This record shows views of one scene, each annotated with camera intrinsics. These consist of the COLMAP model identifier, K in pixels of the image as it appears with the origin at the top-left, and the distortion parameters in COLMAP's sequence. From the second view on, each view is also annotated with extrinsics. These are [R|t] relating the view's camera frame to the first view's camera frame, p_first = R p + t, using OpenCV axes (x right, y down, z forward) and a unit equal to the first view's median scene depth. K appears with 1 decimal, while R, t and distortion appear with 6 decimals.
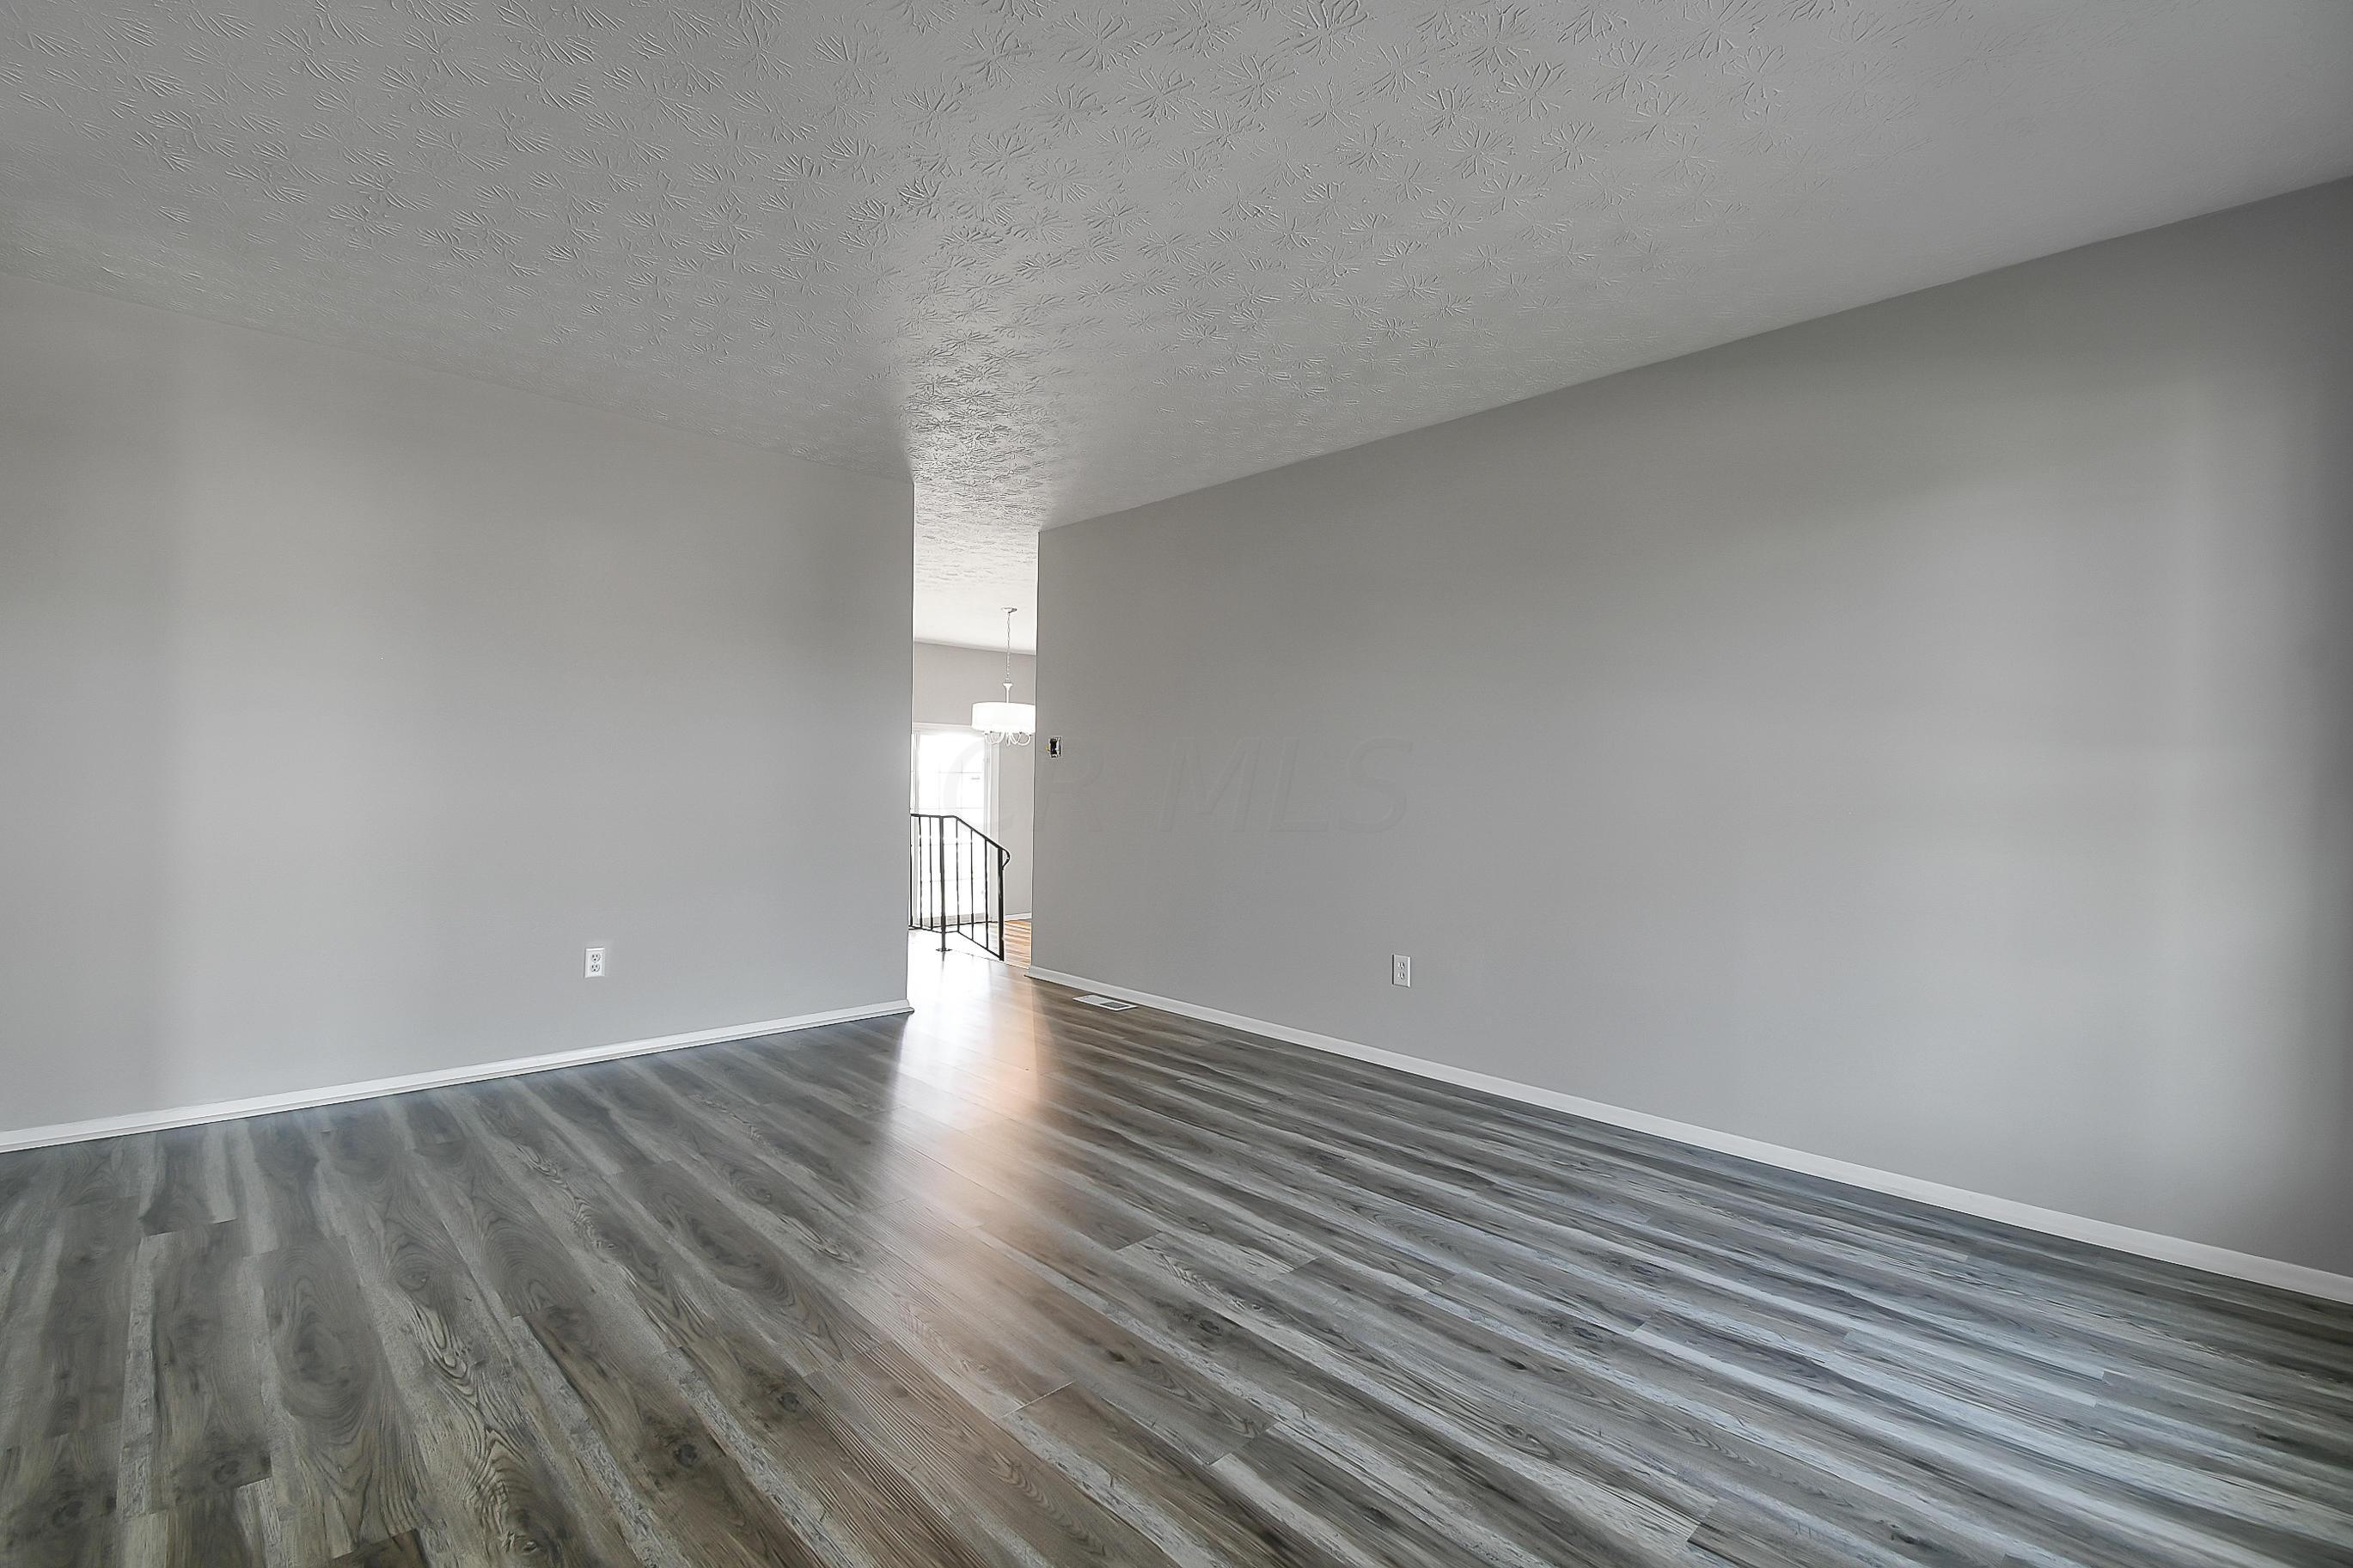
lens RADIAL K [[1067.3, 0, 1180.3], [0, 1067.3, 784.0], [0, 0, 1]] dist [0.005847, -0.000909]
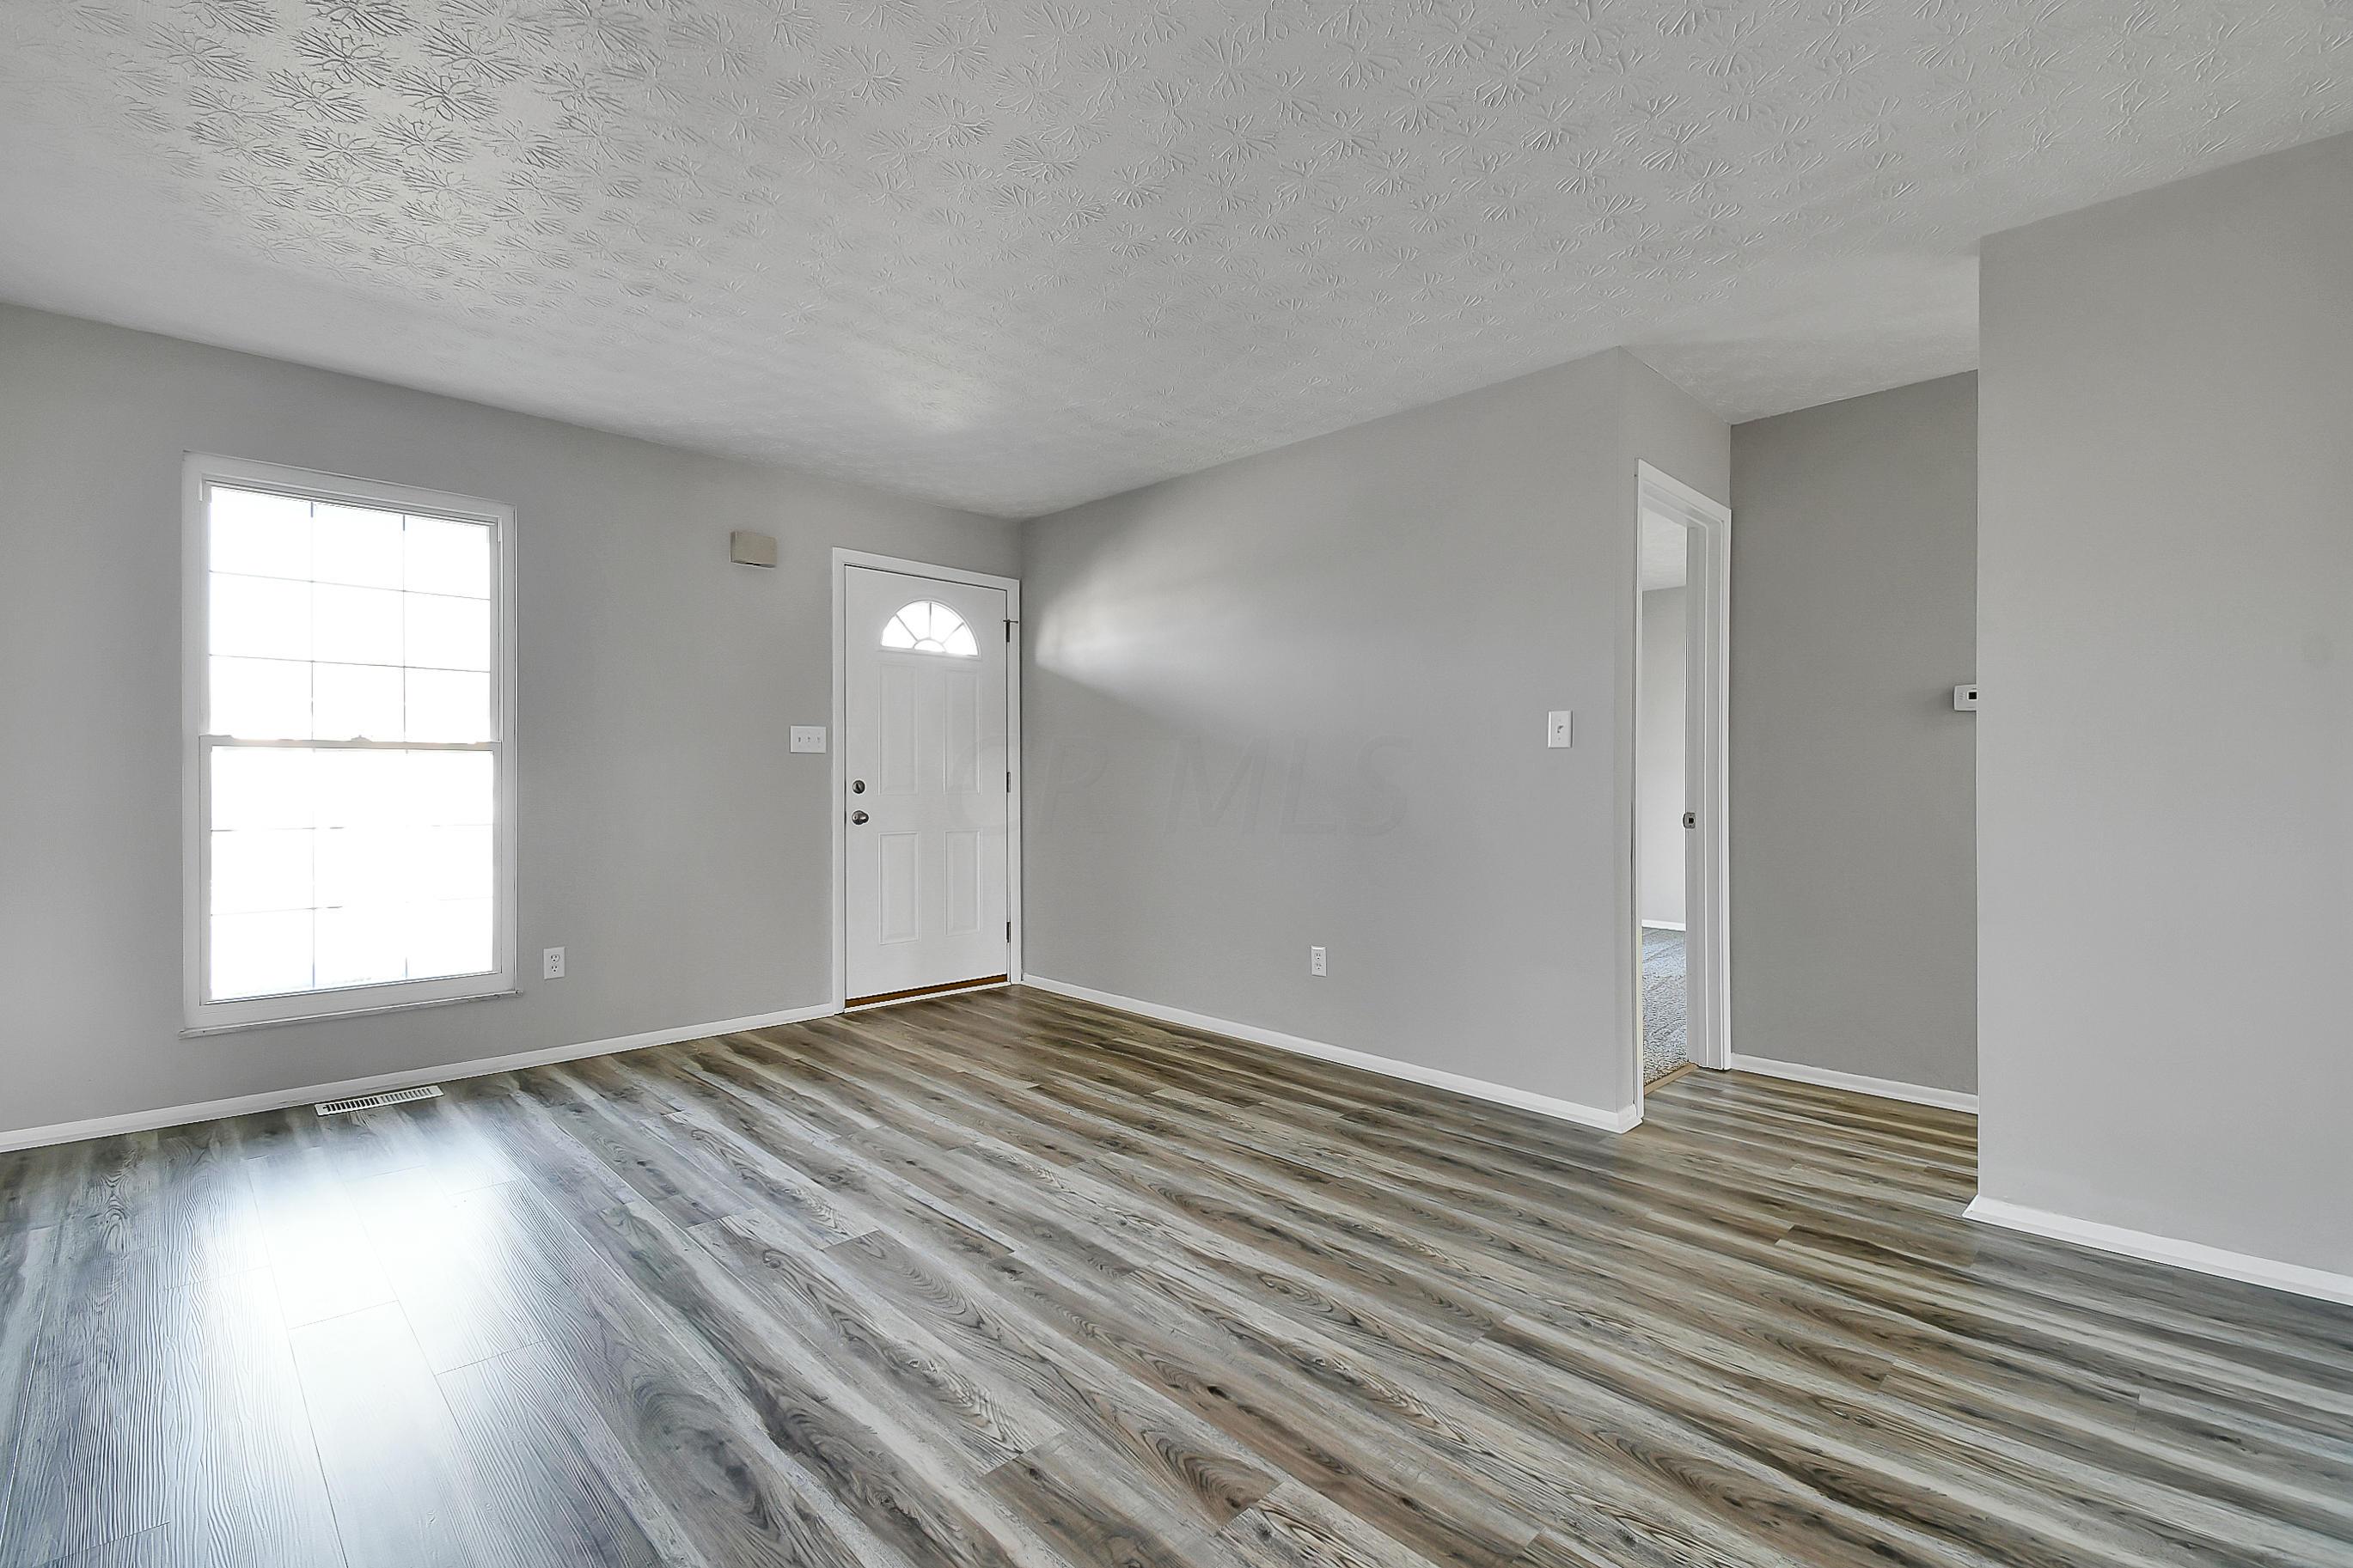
lens RADIAL K [[1067.3, 0, 1176.0], [0, 1067.3, 781.2], [0, 0, 1]] dist [0.005847, -0.000909]
pose [[-0.999764, -0.019164, -0.010270, -0.365025], [-0.019223, 0.999799, 0.005714, -0.011393], [0.010158, 0.005910, -0.999931, 2.253369]]
